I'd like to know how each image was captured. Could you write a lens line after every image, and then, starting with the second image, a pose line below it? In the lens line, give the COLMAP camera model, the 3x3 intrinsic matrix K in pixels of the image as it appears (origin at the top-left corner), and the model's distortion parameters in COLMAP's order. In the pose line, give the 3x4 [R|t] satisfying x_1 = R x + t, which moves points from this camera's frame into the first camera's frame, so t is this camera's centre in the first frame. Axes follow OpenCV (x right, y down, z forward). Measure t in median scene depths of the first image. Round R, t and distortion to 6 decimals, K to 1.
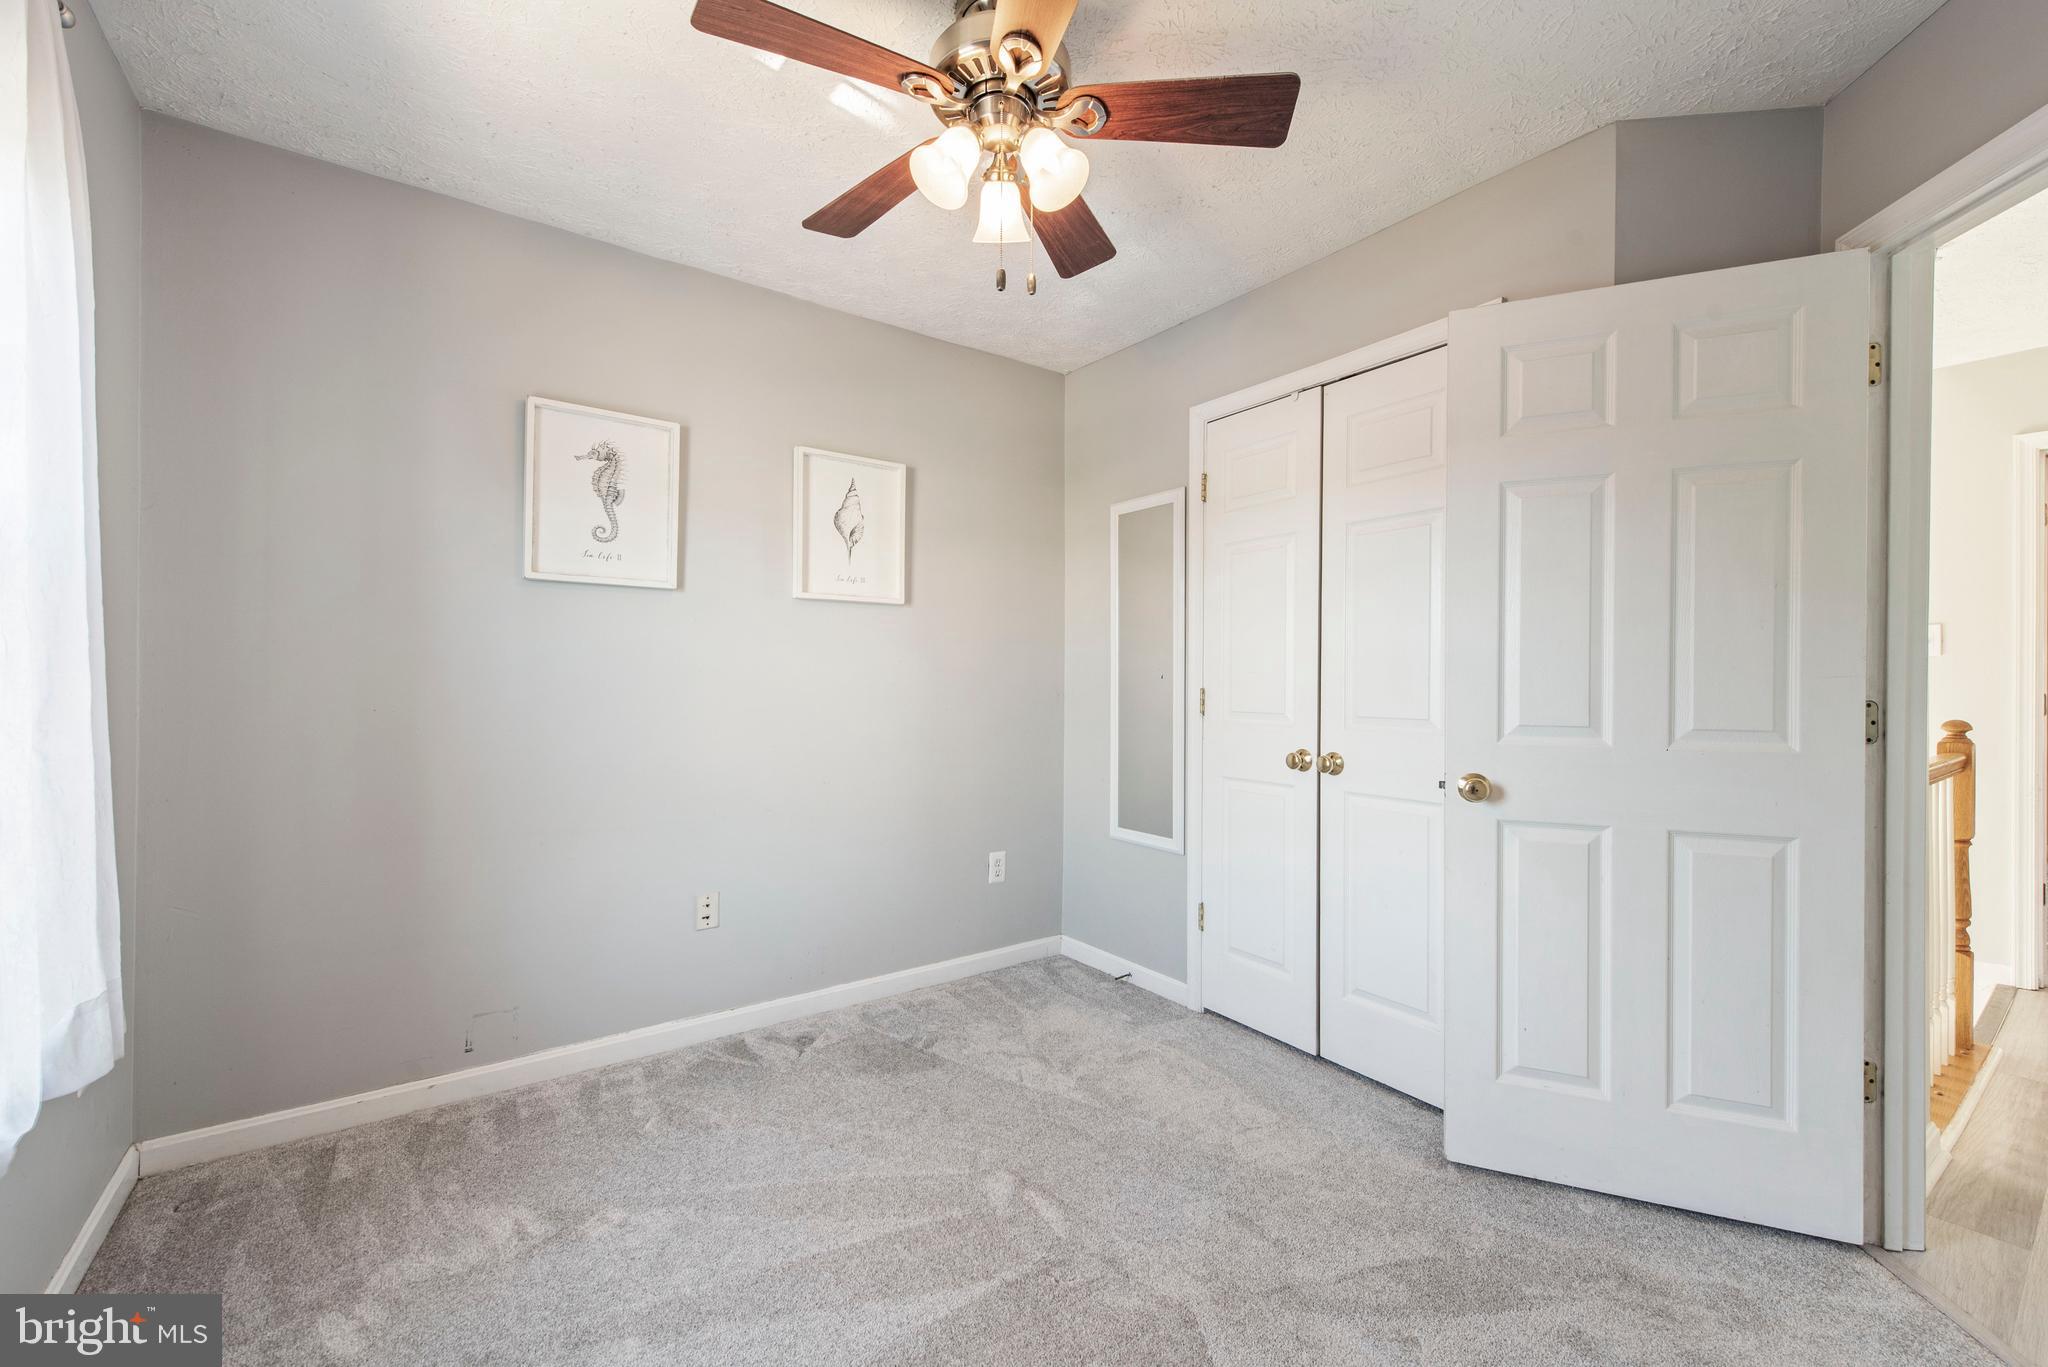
lens RADIAL K [[839.3, 0, 1023.0], [0, 839.3, 684.2], [0, 0, 1]] dist [0.002321, 0.000206]
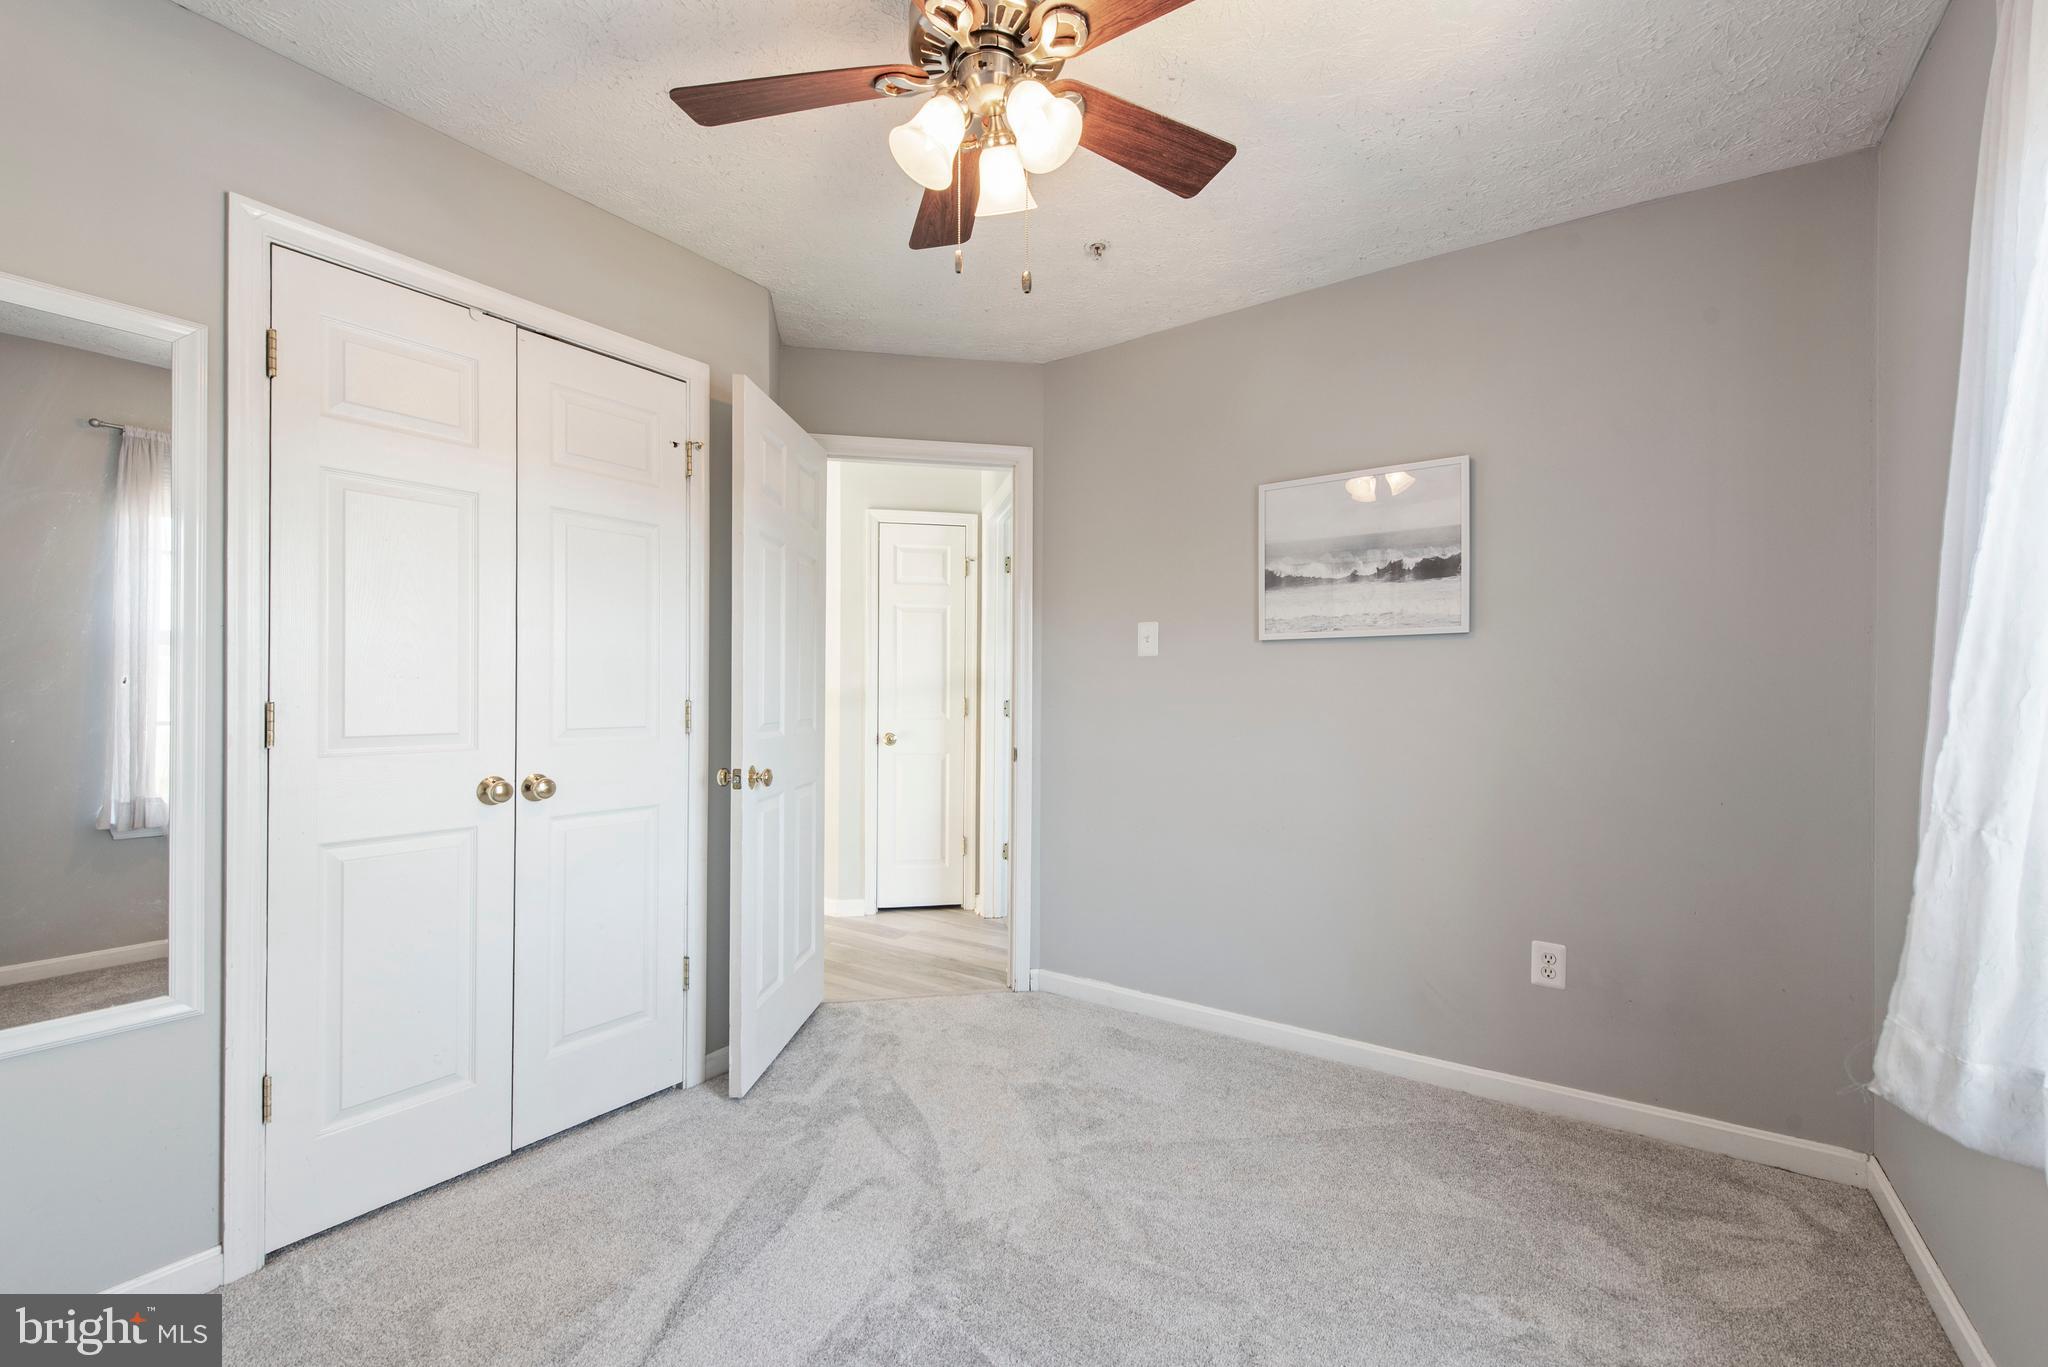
lens RADIAL K [[839.3, 0, 1023.0], [0, 839.3, 684.2], [0, 0, 1]] dist [0.002321, 0.000206]
pose [[-0.331285, -0.001802, 0.943529, -0.577042], [-0.001115, 0.999998, 0.001518, -0.010056], [-0.943530, -0.000549, -0.331287, 0.806781]]
